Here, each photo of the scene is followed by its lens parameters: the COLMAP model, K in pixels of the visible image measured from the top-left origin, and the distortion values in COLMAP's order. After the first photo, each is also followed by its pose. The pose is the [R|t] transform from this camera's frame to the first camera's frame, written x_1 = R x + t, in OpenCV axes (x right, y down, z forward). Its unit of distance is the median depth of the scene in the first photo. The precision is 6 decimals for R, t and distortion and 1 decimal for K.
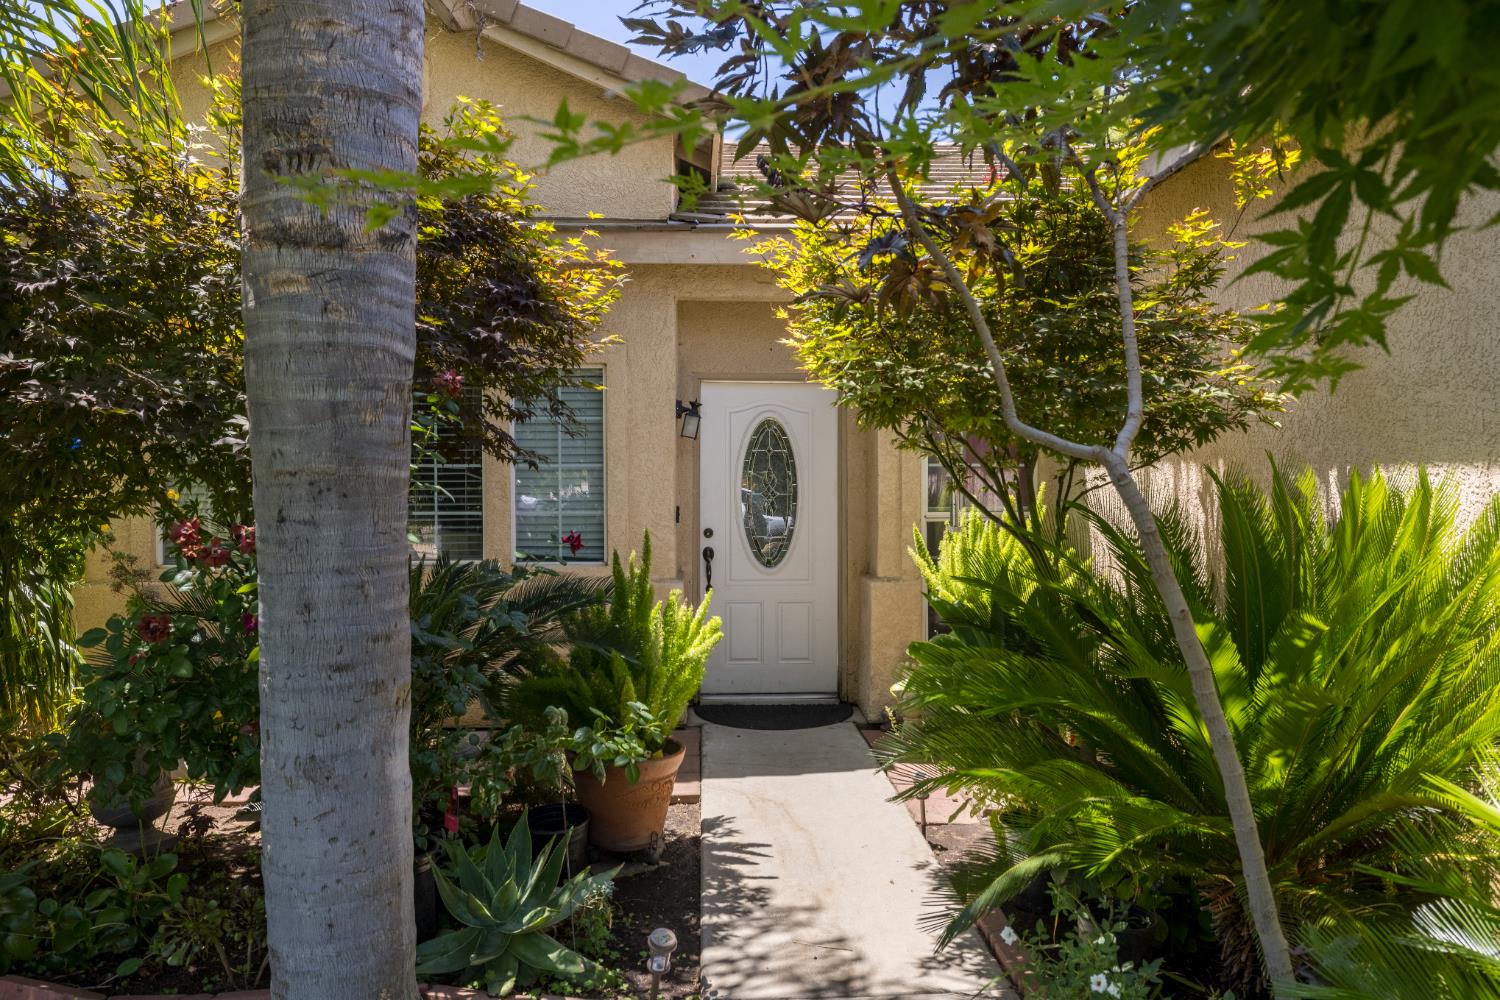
lens RADIAL K [[1039.5, 0, 750.0], [0, 1039.5, 500.0], [0, 0, 1]] dist [0.001559, 0.000522]
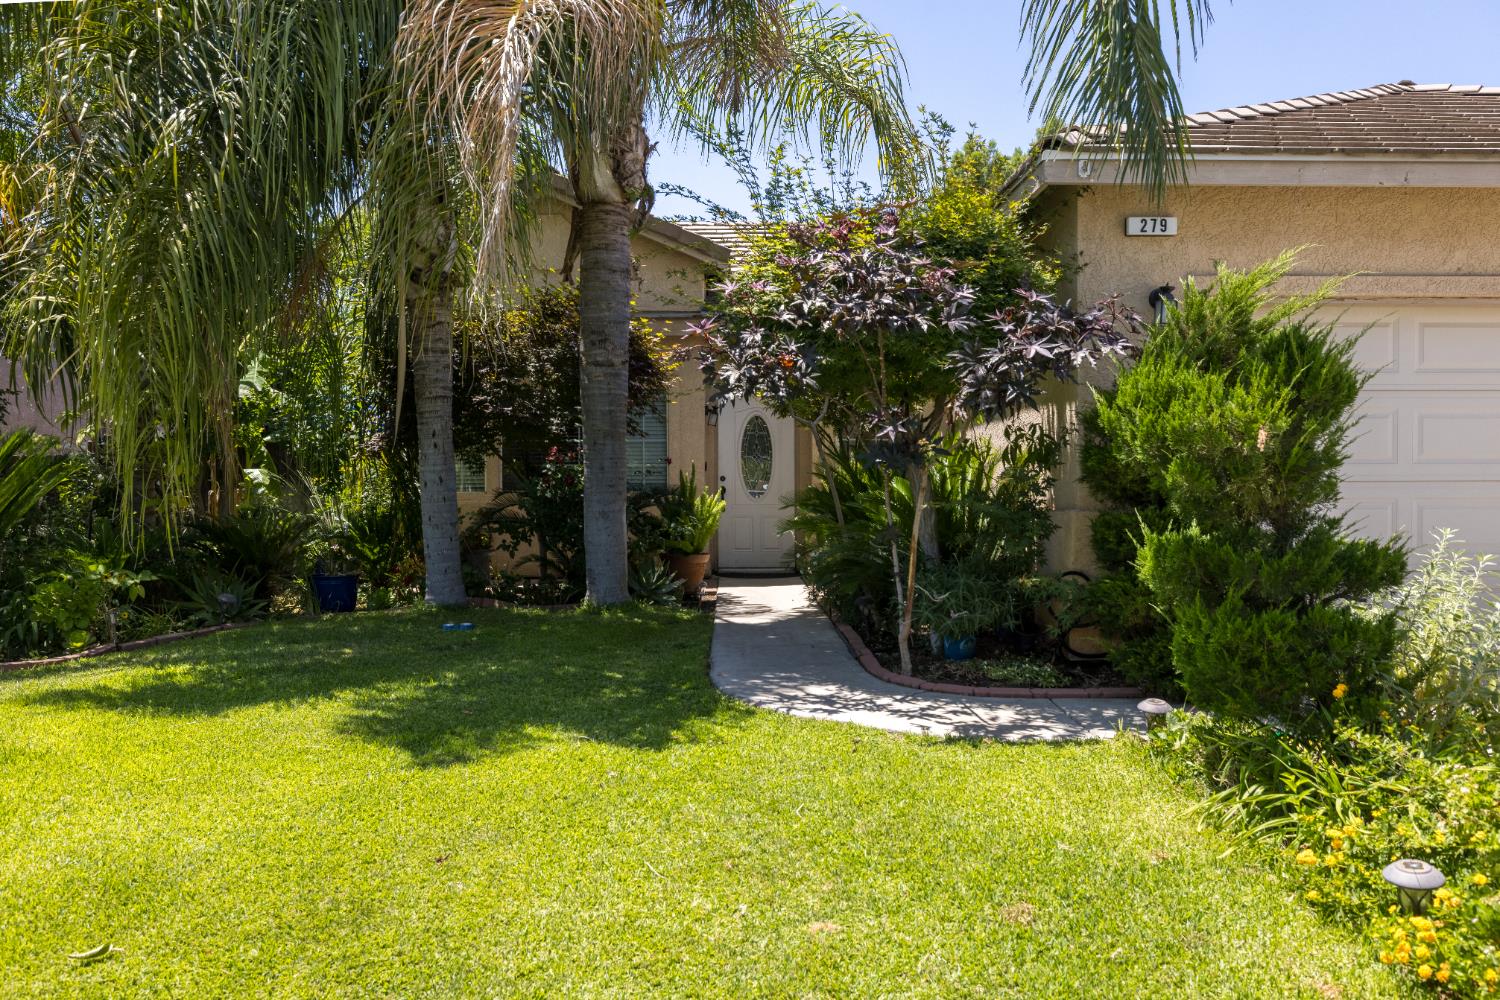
lens RADIAL K [[1164.3, 0, 750.0], [0, 1164.3, 500.0], [0, 0, 1]] dist [-0.000665, -0.000076]
pose [[0.999582, -0.006752, -0.028104, 0.075027], [0.006530, 0.999947, -0.007967, 0.101049], [0.028157, 0.007781, 0.999573, -1.207082]]
